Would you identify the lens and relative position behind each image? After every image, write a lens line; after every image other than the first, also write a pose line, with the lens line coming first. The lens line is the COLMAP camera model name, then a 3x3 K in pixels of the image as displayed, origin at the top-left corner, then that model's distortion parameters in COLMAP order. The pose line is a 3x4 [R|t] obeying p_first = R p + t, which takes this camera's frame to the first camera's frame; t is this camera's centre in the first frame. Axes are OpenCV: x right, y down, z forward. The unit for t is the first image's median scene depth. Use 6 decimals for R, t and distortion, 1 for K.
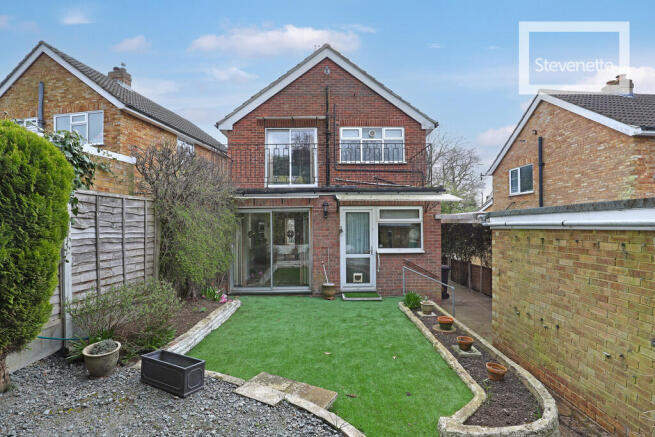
lens RADIAL K [[304.2, 0, 327.2], [0, 304.2, 222.7], [0, 0, 1]] dist [-0.019588, 0.001728]
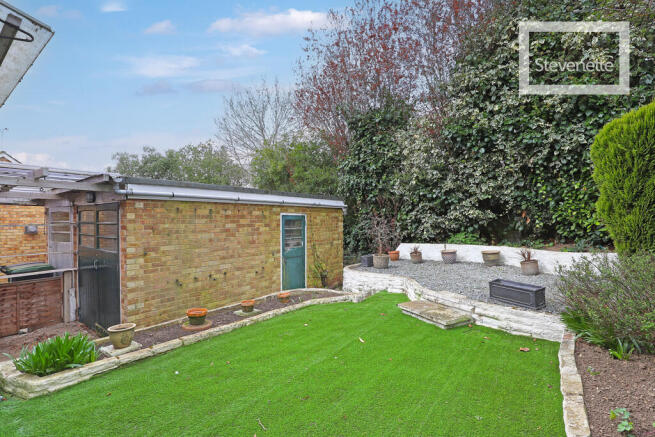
lens RADIAL K [[304.2, 0, 334.3], [0, 304.2, 215.5], [0, 0, 1]] dist [-0.019588, 0.001728]
pose [[-0.808792, 0.012335, 0.587965, -0.455718], [-0.000039, 0.999779, -0.021028, 0.109620], [-0.588094, -0.017030, -0.808613, 1.824302]]
